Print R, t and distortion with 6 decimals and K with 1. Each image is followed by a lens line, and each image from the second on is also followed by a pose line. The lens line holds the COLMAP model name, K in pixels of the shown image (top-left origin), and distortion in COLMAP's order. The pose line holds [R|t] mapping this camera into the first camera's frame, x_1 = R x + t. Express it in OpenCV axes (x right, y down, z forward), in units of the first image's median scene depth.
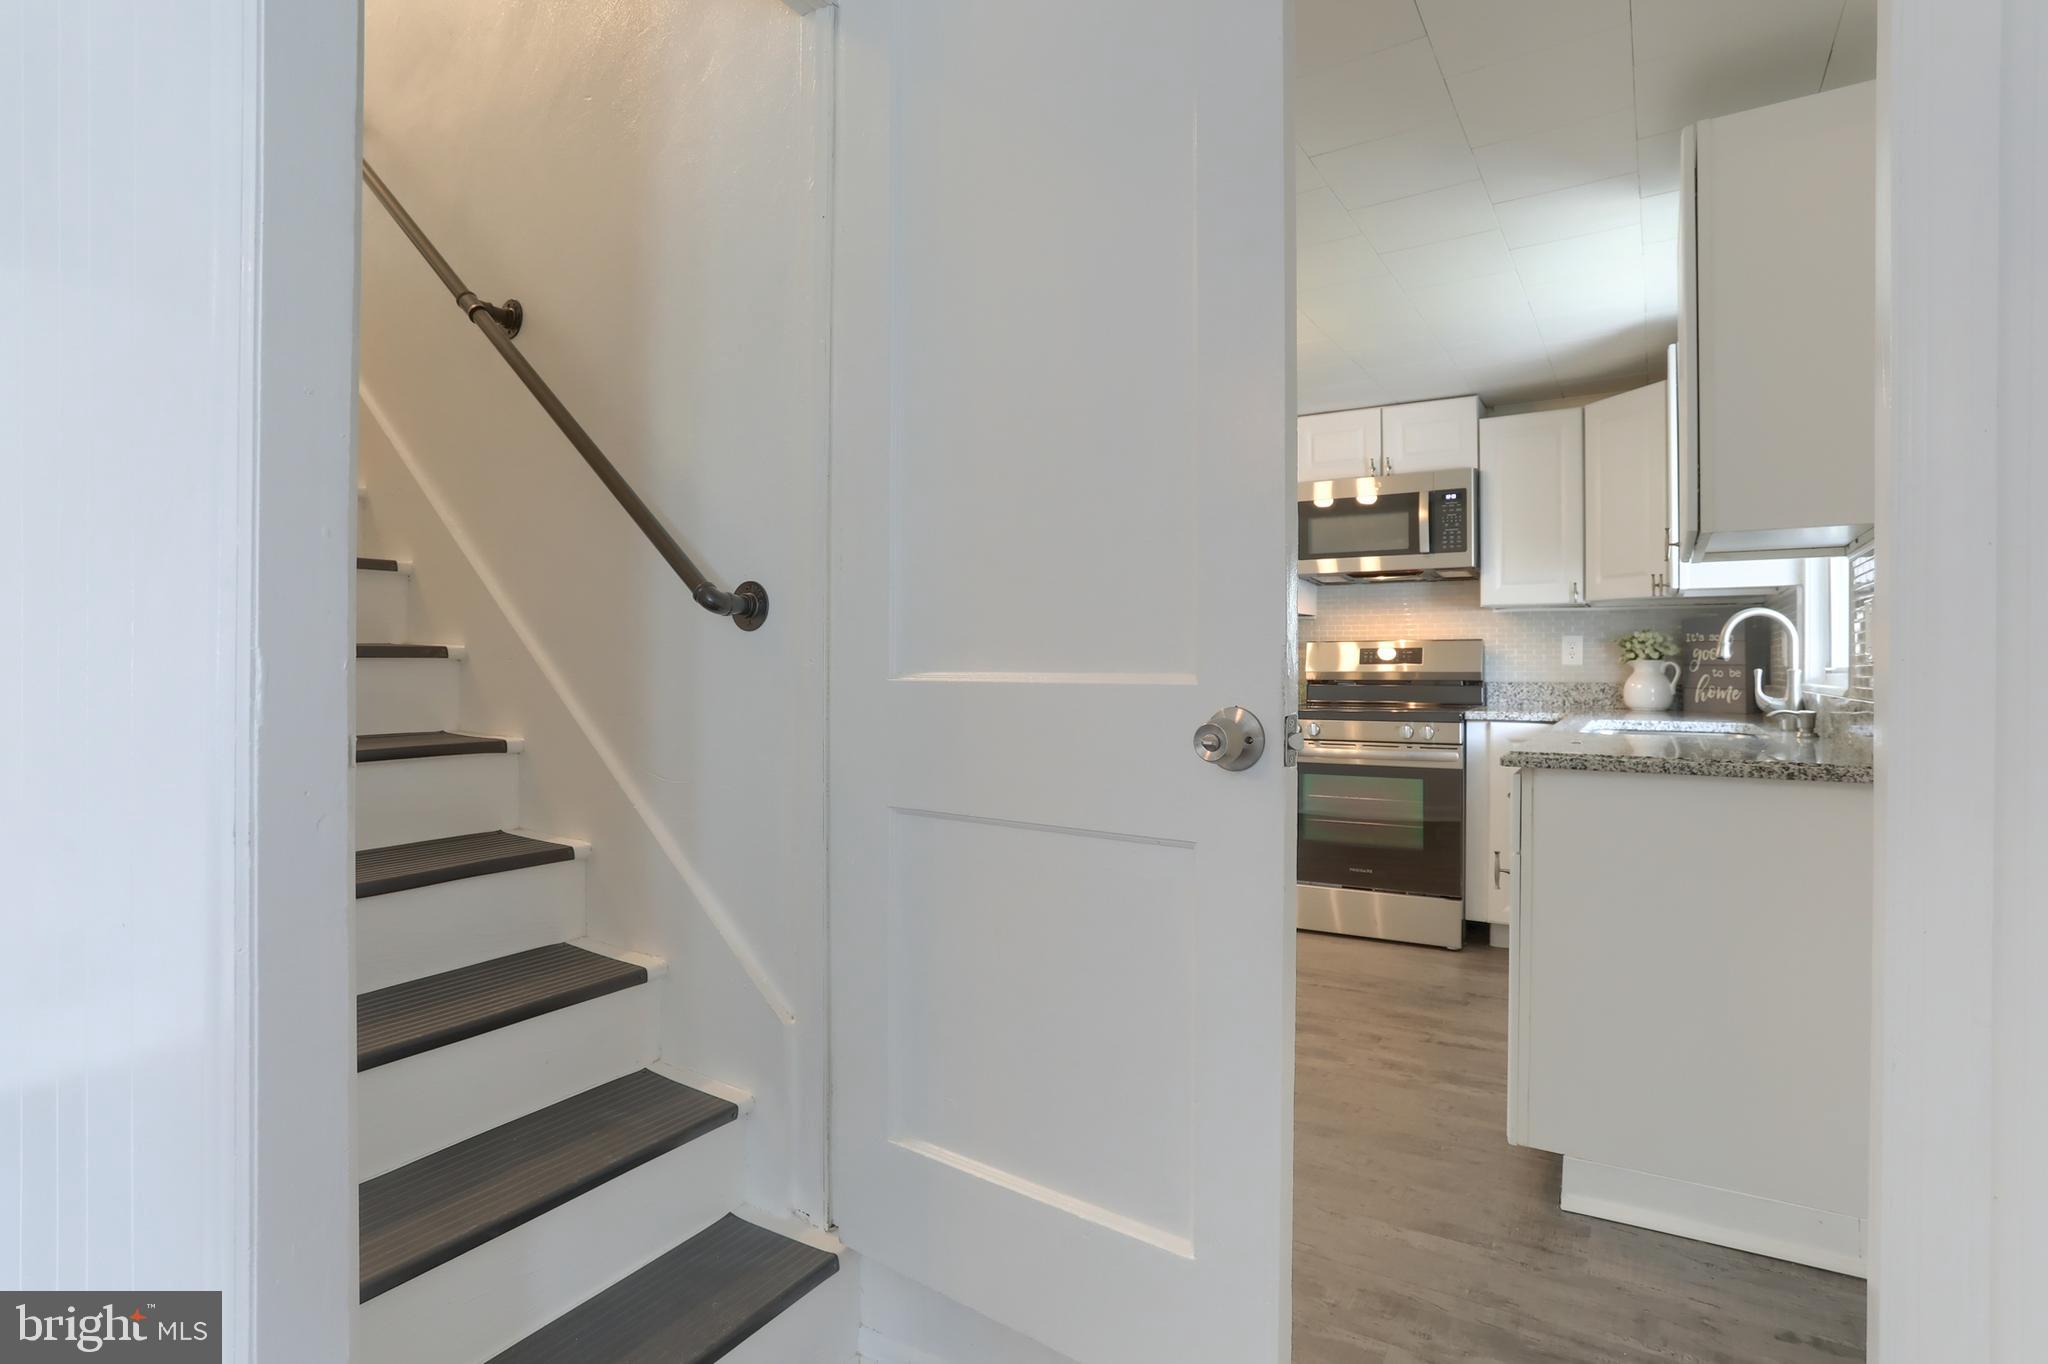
lens RADIAL K [[1012.2, 0, 1022.9], [0, 1012.2, 661.2], [0, 0, 1]] dist [-0.059266, 0.027474]
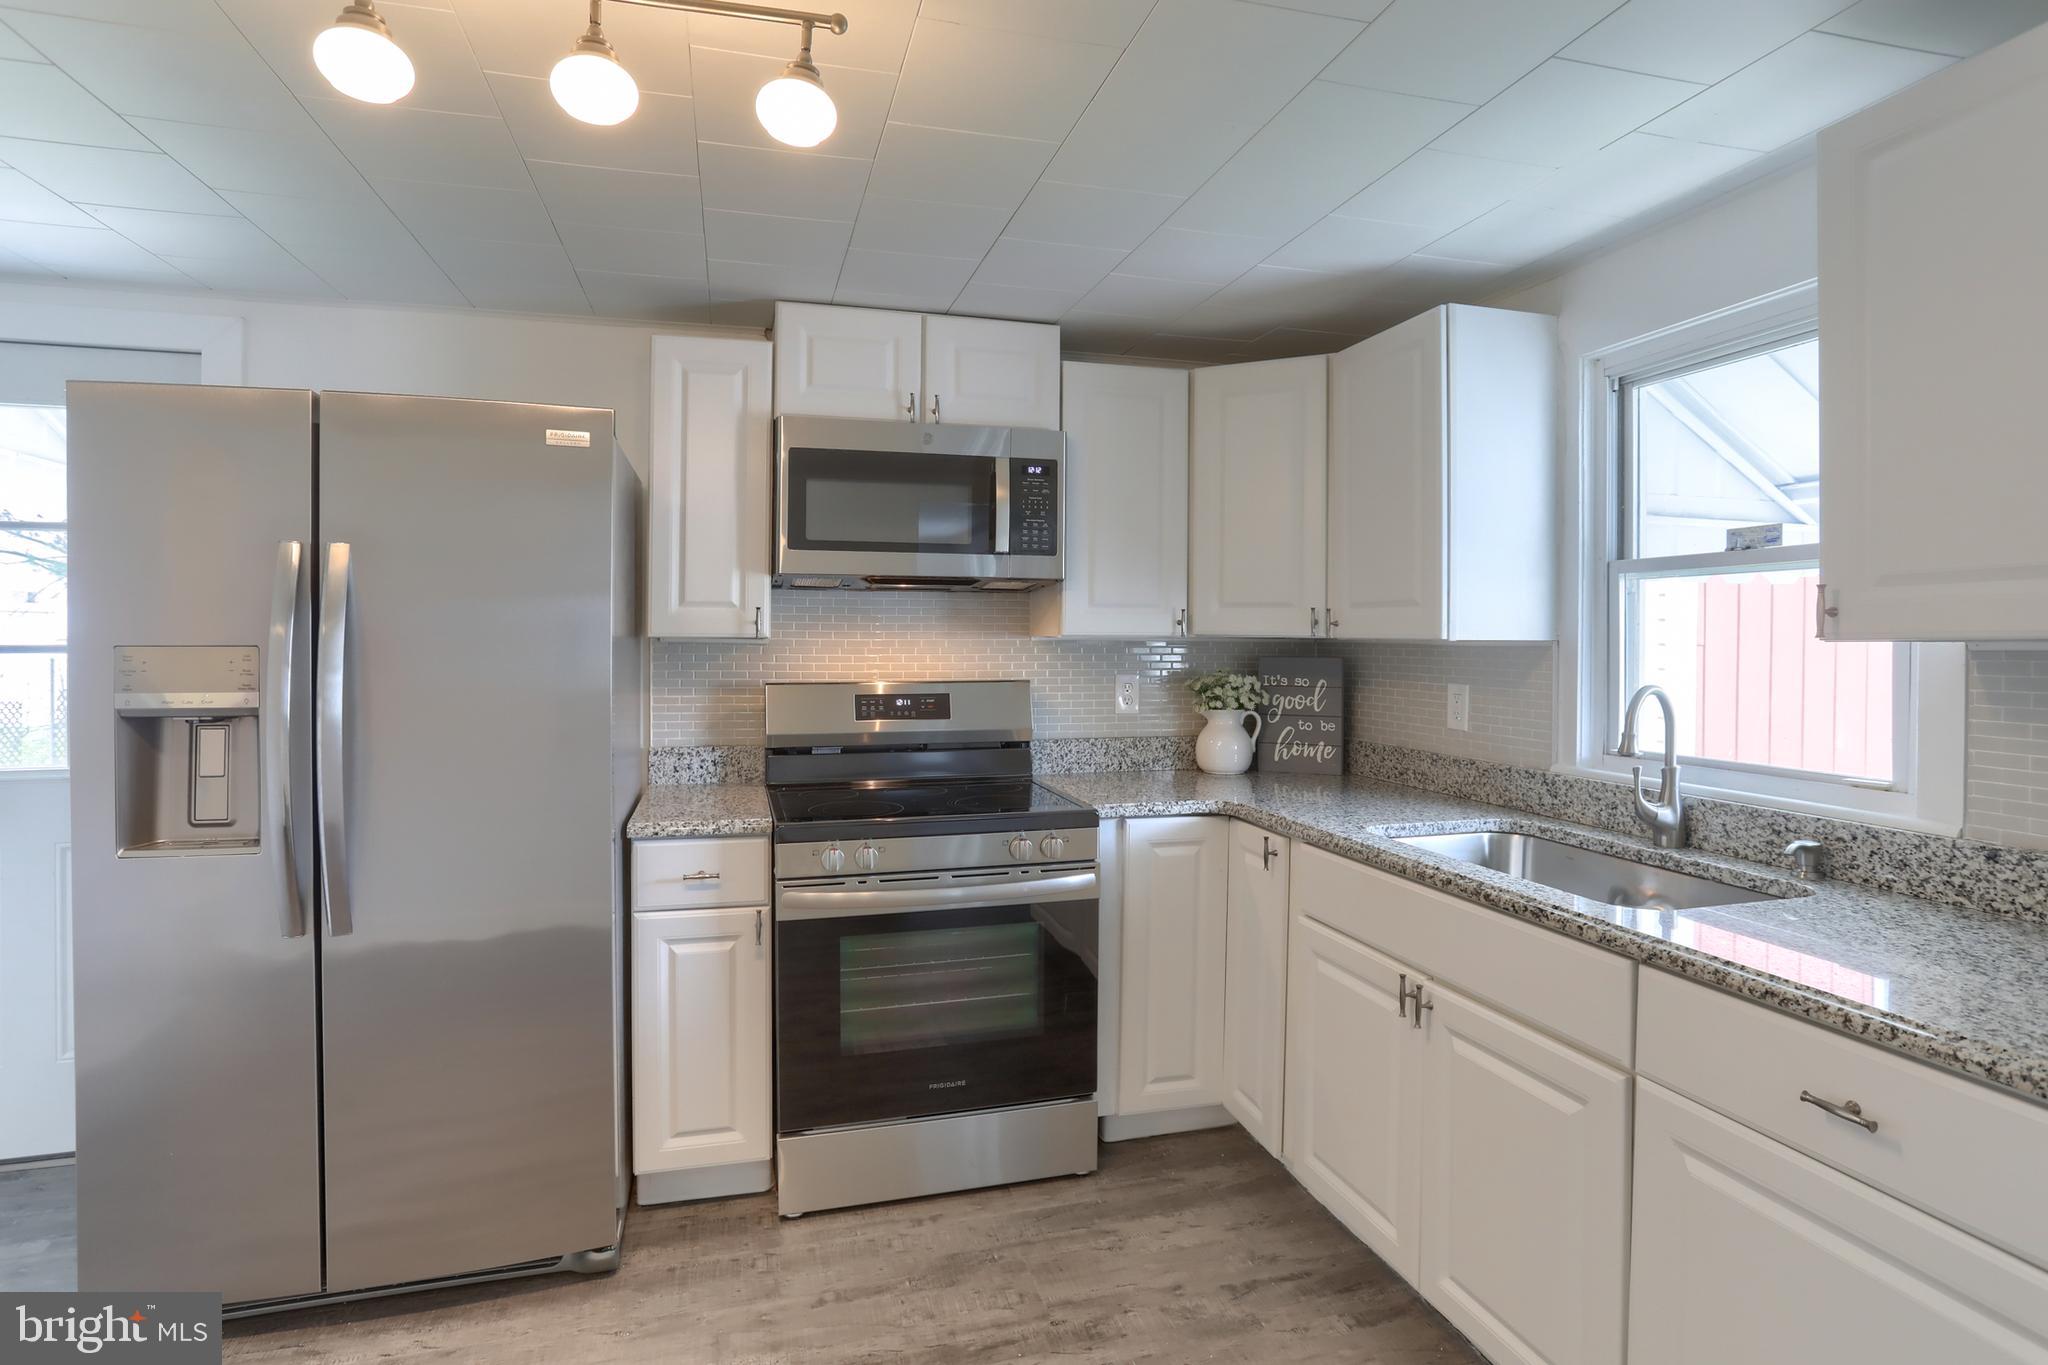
lens RADIAL K [[1057.2, 0, 1026.9], [0, 1057.2, 647.6], [0, 0, 1]] dist [-0.042325, 0.014610]
pose [[0.673930, -0.005674, 0.738773, -0.092469], [-0.006295, 0.999890, 0.013422, -0.060287], [-0.738768, -0.013696, 0.673820, 0.560817]]
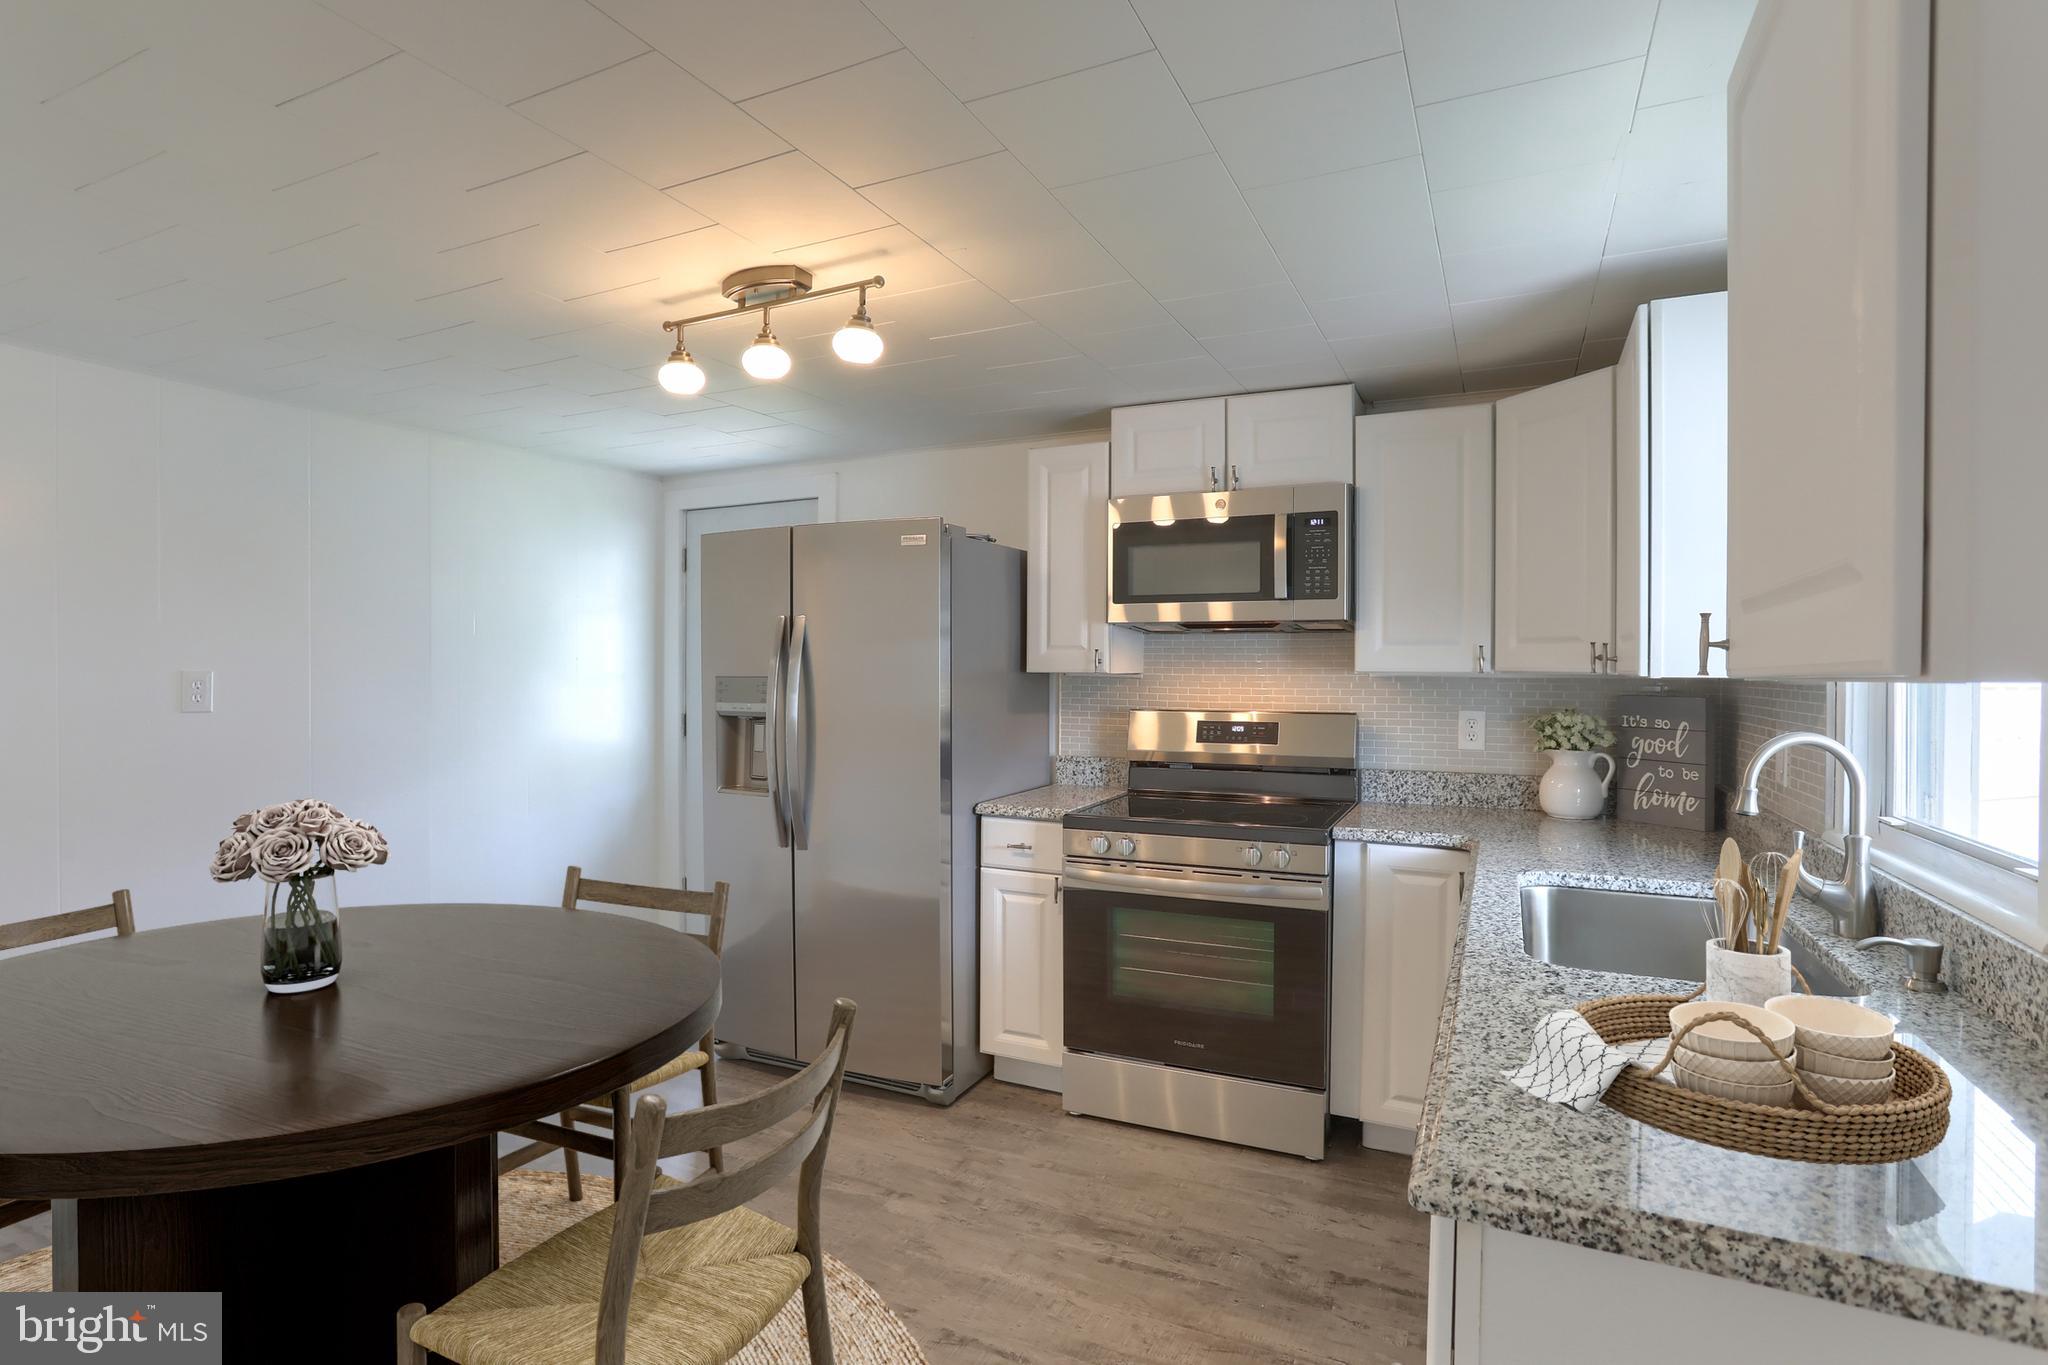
lens RADIAL K [[1012.2, 0, 1018.0], [0, 1012.2, 680.2], [0, 0, 1]] dist [-0.059266, 0.027474]
pose [[0.993707, 0.001962, 0.111993, 0.137255], [-0.003693, 0.999877, 0.015250, -0.063142], [-0.111949, -0.015568, 0.993592, 0.312211]]
